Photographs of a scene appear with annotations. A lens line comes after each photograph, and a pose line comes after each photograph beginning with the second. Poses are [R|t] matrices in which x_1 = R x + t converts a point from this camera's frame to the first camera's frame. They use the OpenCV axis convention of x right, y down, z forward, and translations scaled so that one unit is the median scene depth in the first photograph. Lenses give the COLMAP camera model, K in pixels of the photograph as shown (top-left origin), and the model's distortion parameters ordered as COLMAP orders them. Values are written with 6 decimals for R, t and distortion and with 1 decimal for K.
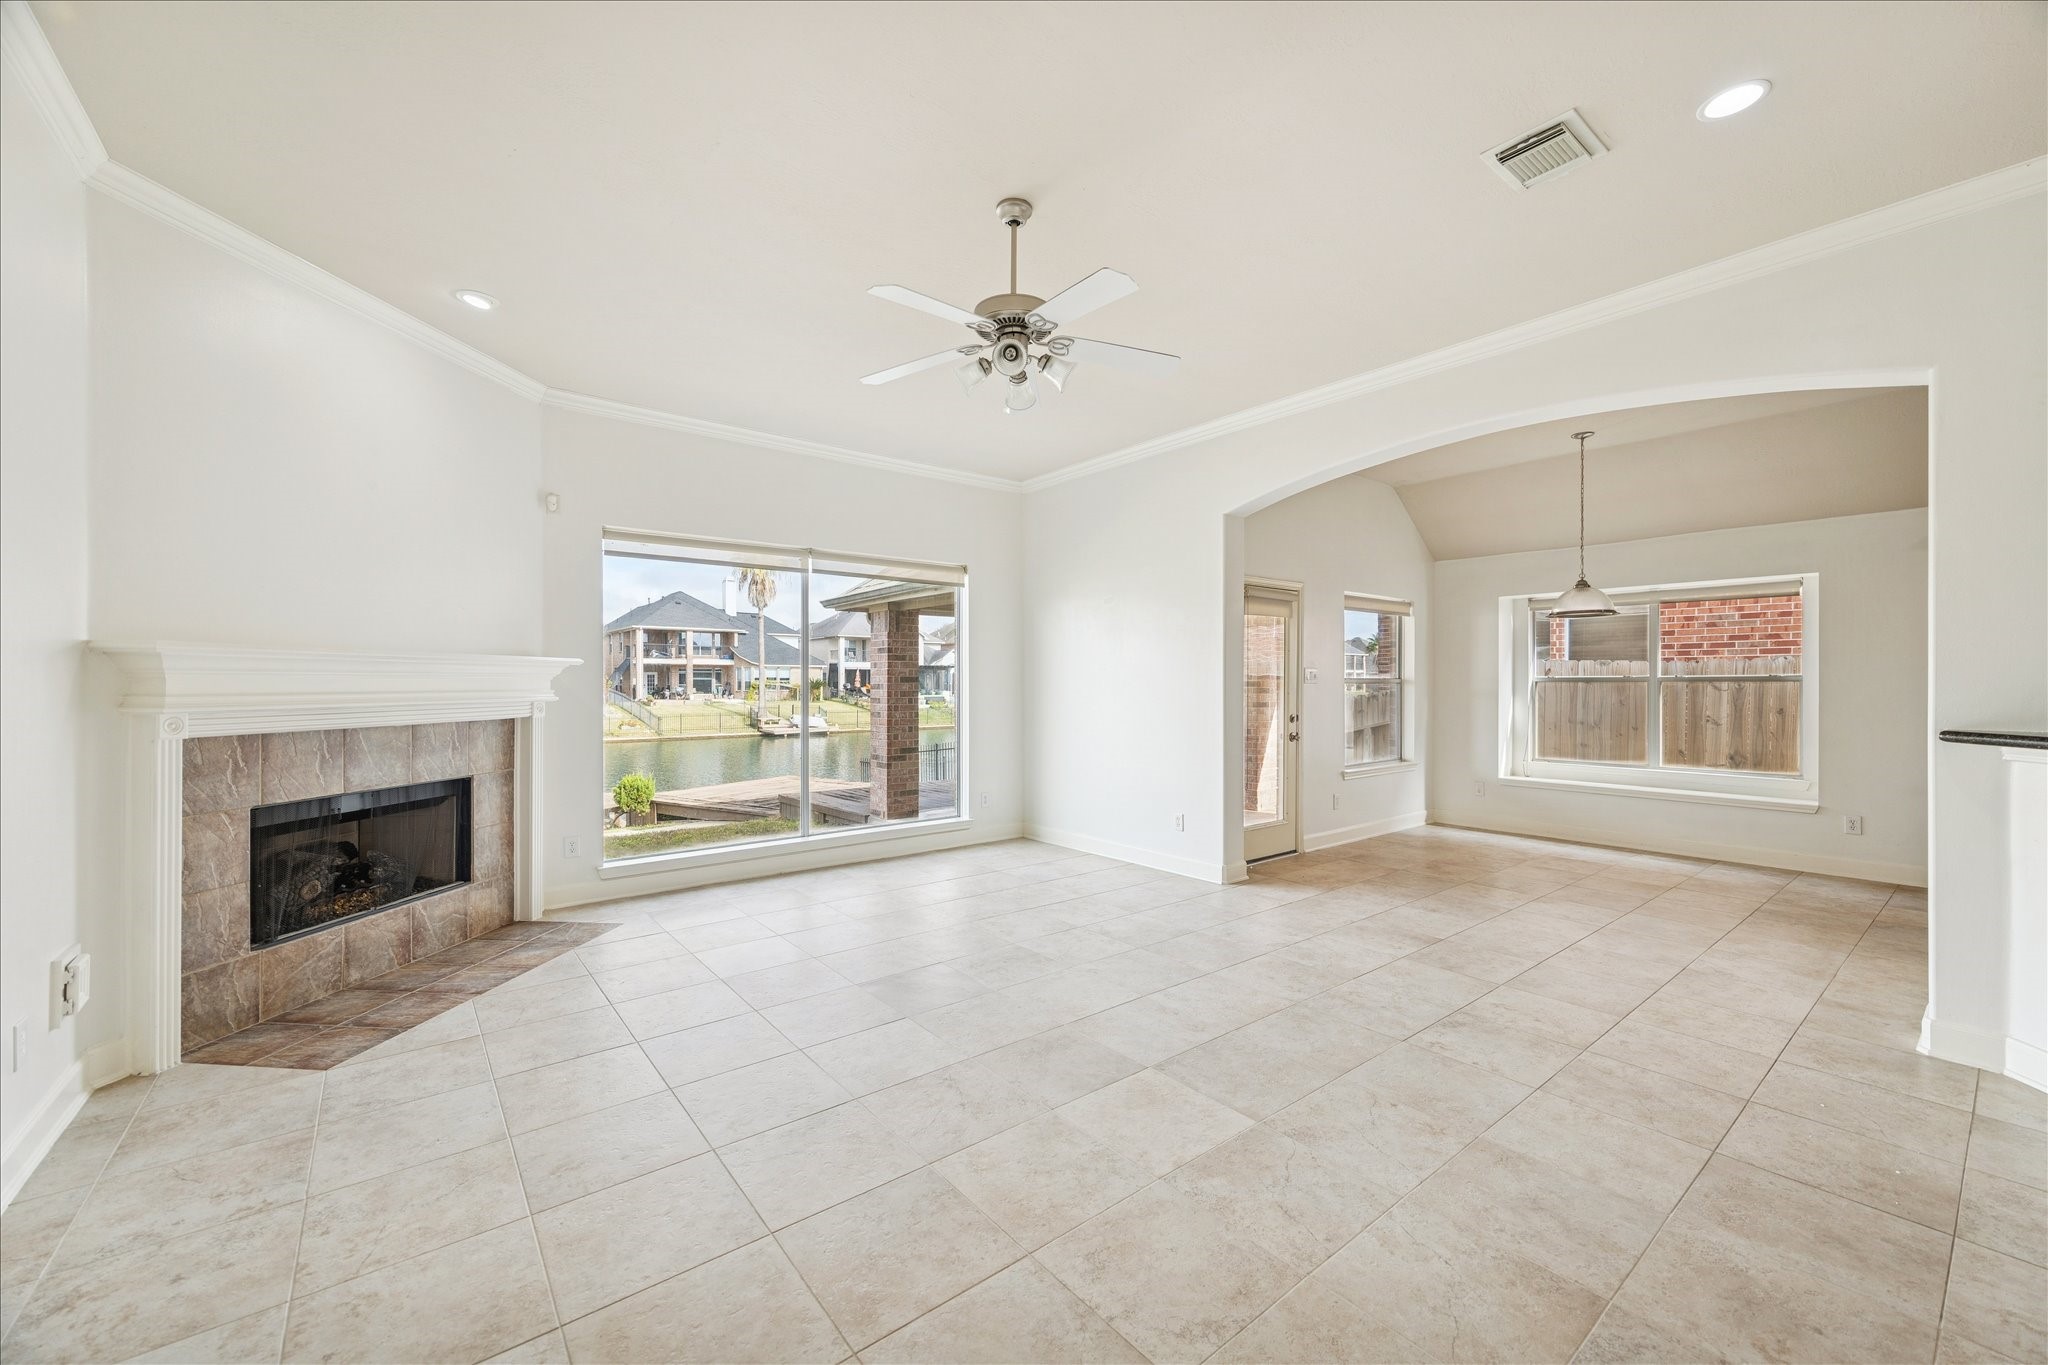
lens RADIAL K [[796.5, 0, 1031.4], [0, 796.5, 686.3], [0, 0, 1]] dist [0.004671, -0.000018]
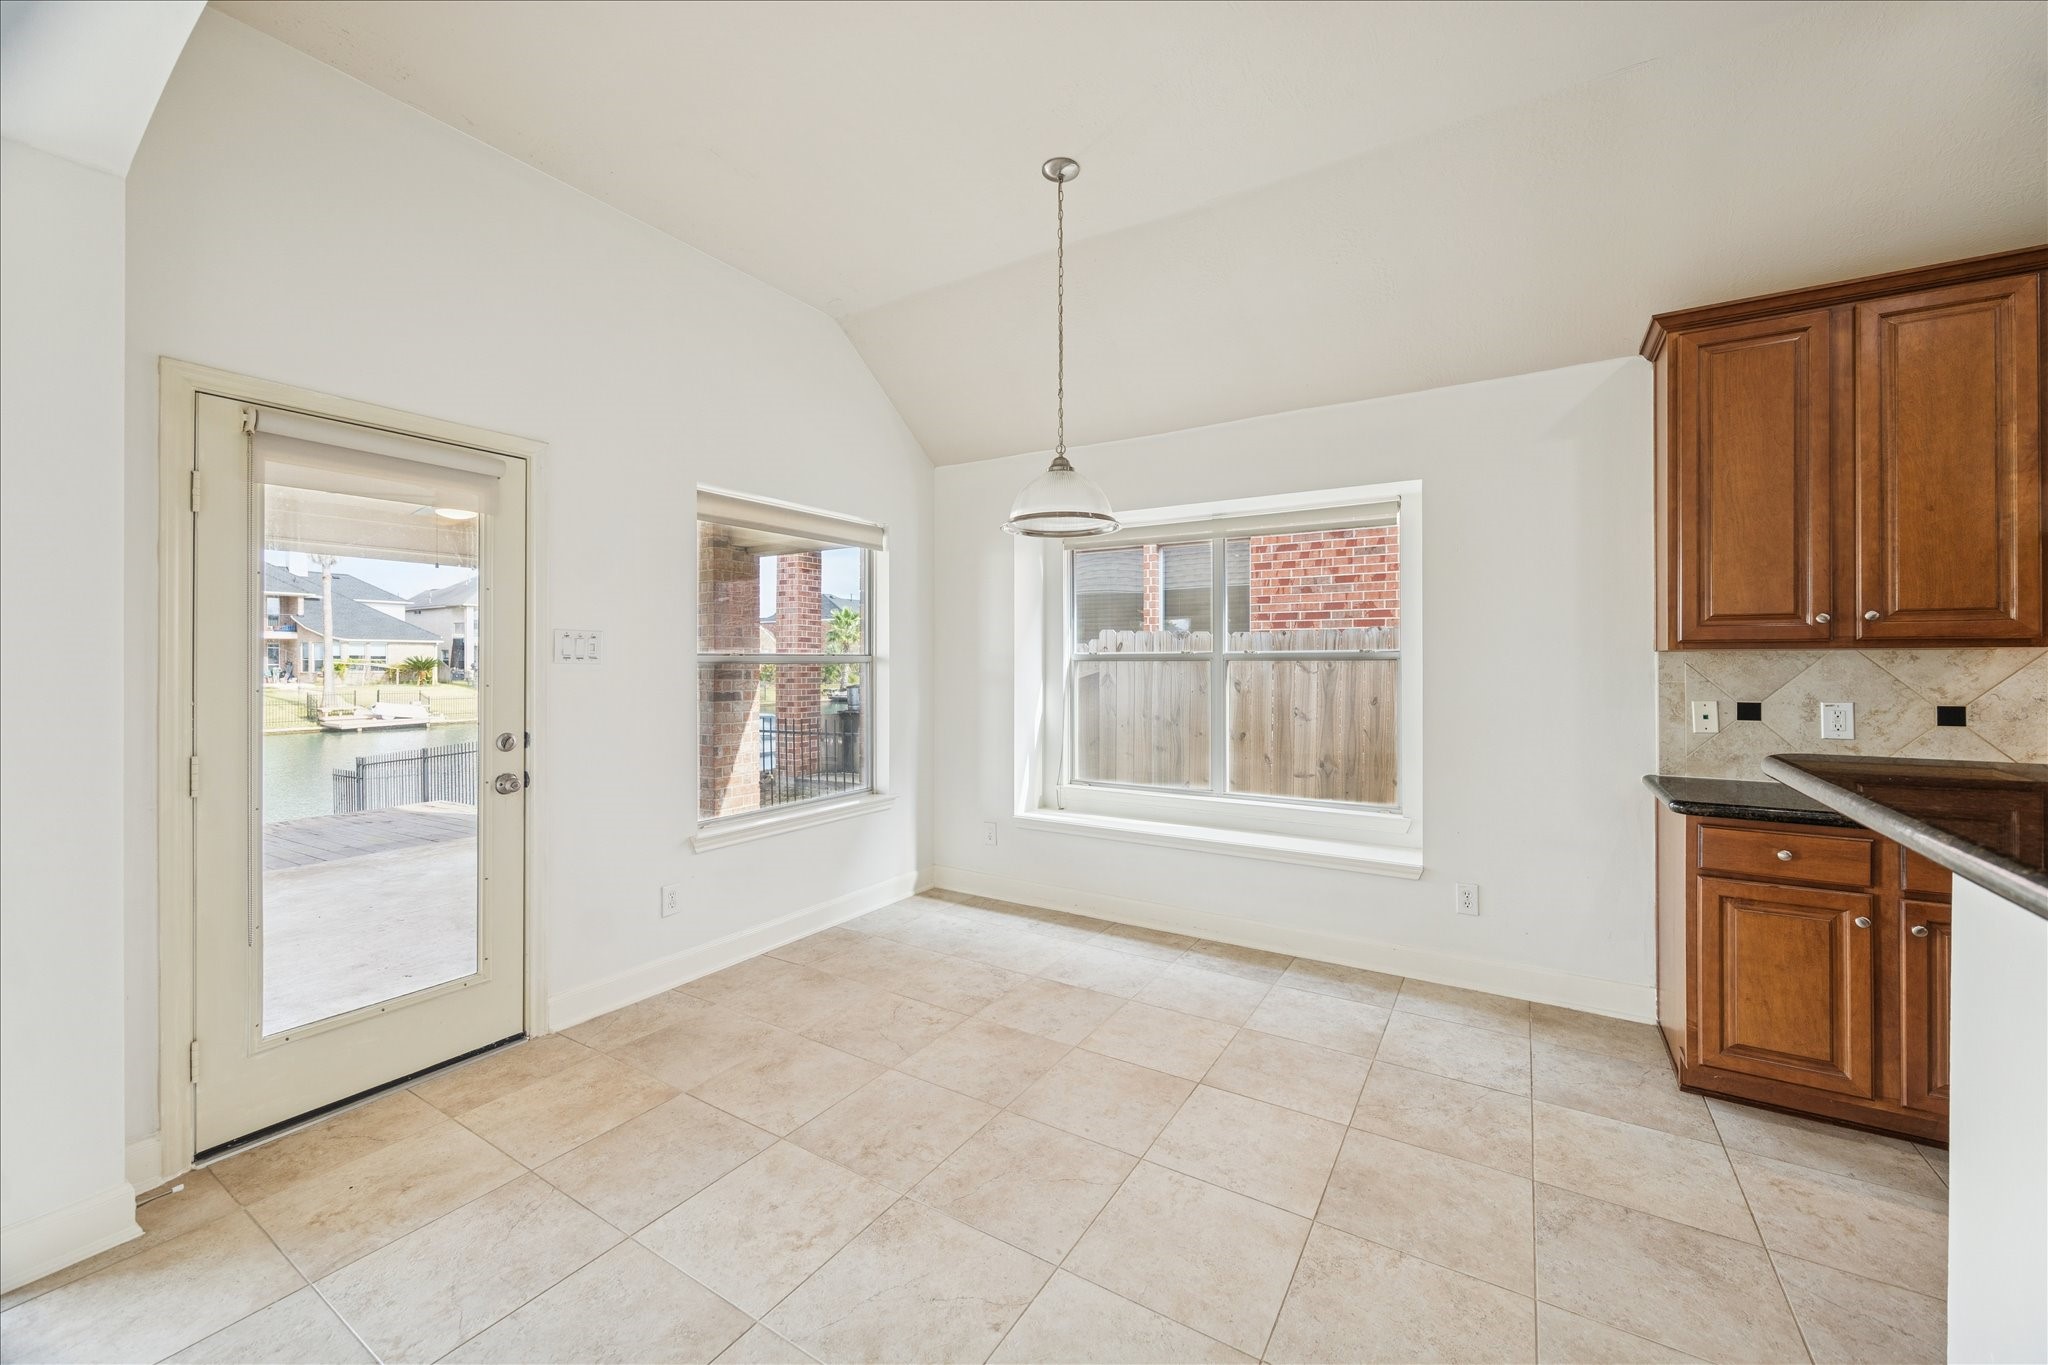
lens RADIAL K [[788.9, 0, 1031.8], [0, 788.9, 663.6], [0, 0, 1]] dist [-0.002705, -0.000209]
pose [[0.942051, -0.000280, 0.335470, 0.563676], [0.001215, 0.999996, -0.002577, -0.002419], [-0.335468, 0.002836, 0.942047, 0.600722]]
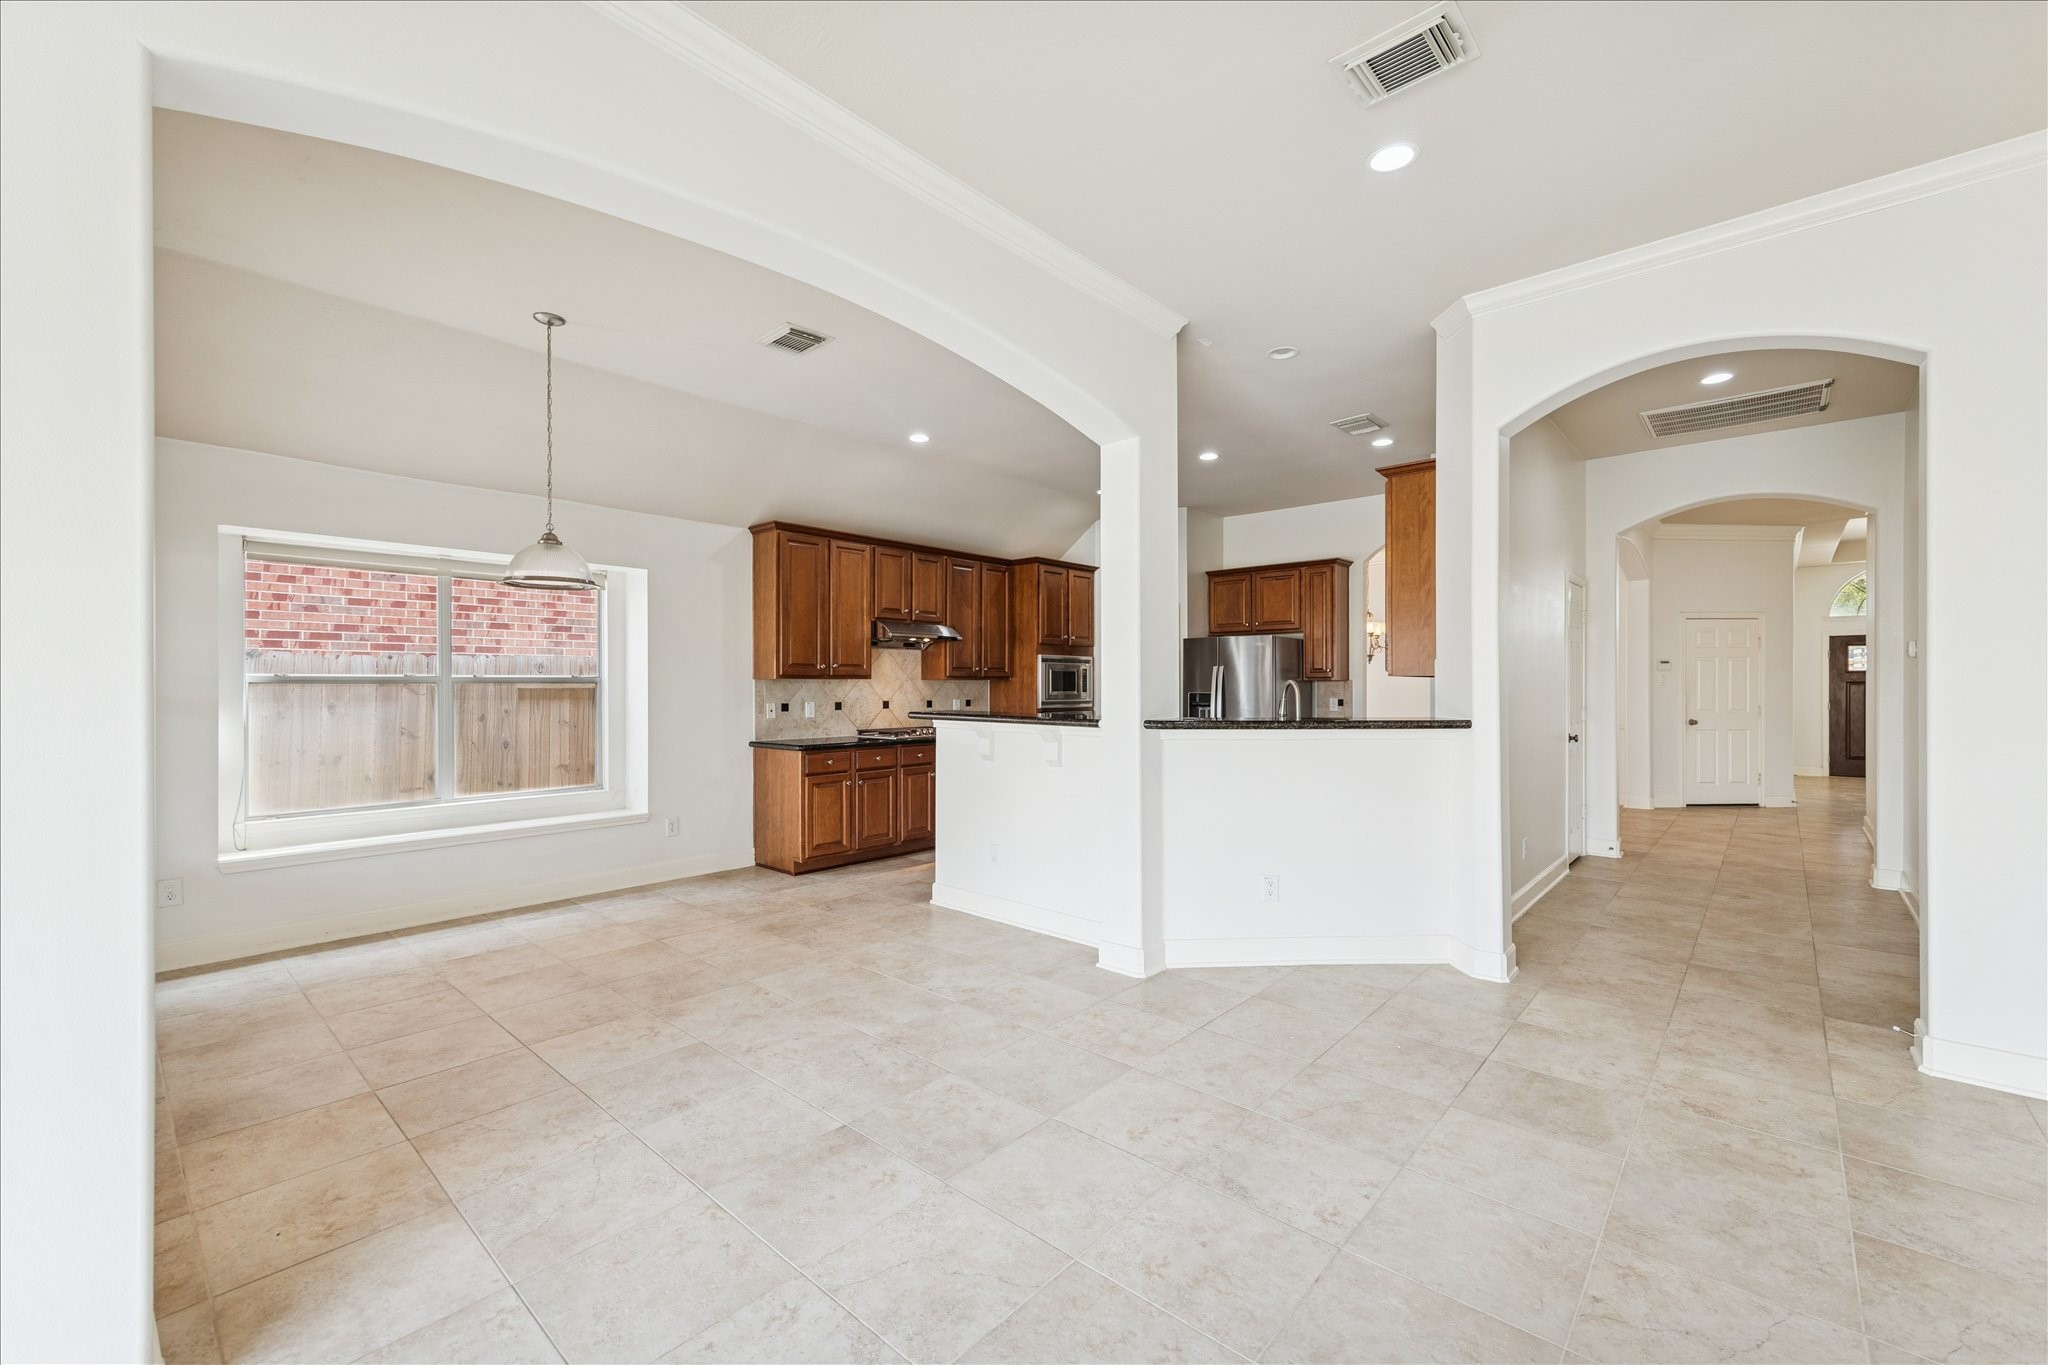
lens RADIAL K [[837.9, 0, 1024.0], [0, 837.9, 682.5], [0, 0, 1]] dist [0.012094, -0.000069]
pose [[-0.165221, 0.003245, 0.986251, -0.091955], [0.004792, 0.999985, -0.002488, -0.002412], [-0.986245, 0.004315, -0.165234, 0.802802]]
